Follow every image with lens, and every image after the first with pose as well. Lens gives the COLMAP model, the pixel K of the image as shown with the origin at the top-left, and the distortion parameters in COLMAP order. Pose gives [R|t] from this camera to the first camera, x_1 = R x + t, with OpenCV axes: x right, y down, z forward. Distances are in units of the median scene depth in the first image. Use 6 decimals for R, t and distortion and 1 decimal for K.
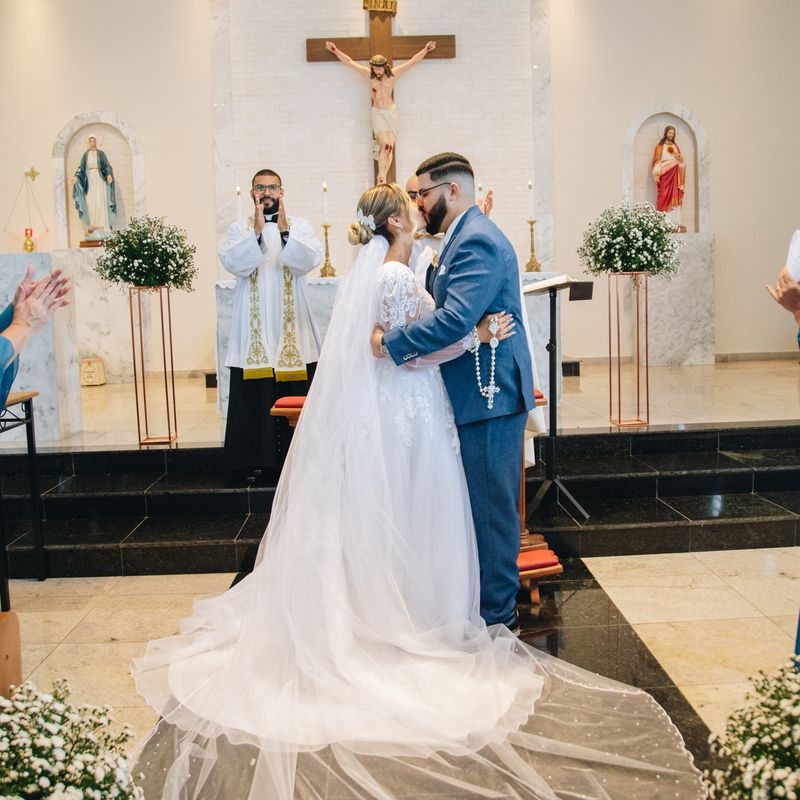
lens RADIAL K [[798.7, 0, 399.7], [0, 798.7, 398.8], [0, 0, 1]] dist [-0.082221, 0.001660]
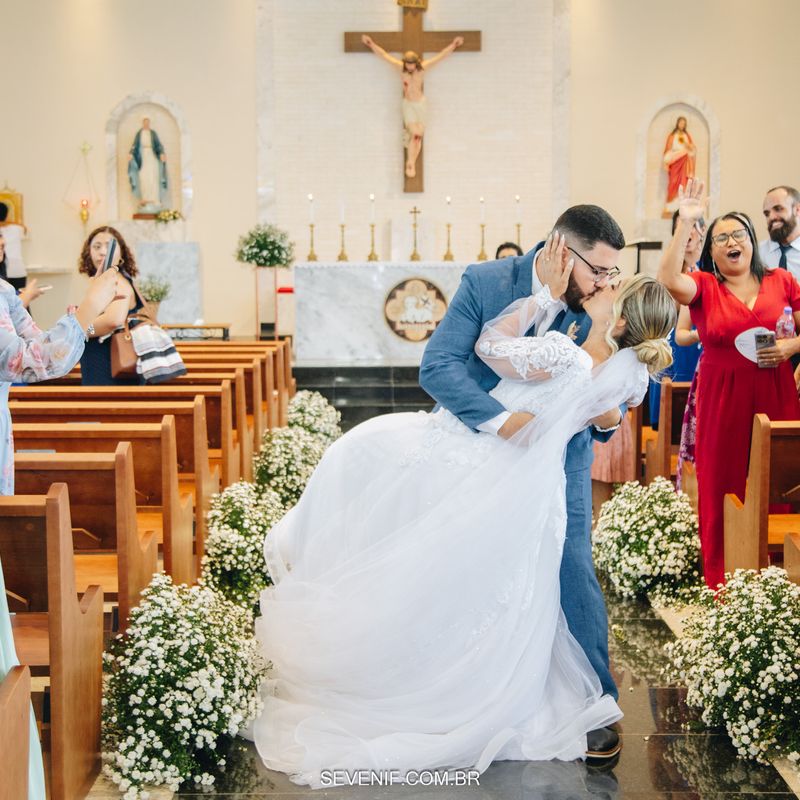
lens RADIAL K [[1474.4, 0, 408.9], [0, 1474.4, 422.7], [0, 0, 1]] dist [0.224818, 0.000000]
pose [[0.999609, 0.025414, -0.011621, 0.008288], [-0.025633, 0.999489, -0.019114, 0.119371], [0.011129, 0.019404, 0.999750, -1.059914]]
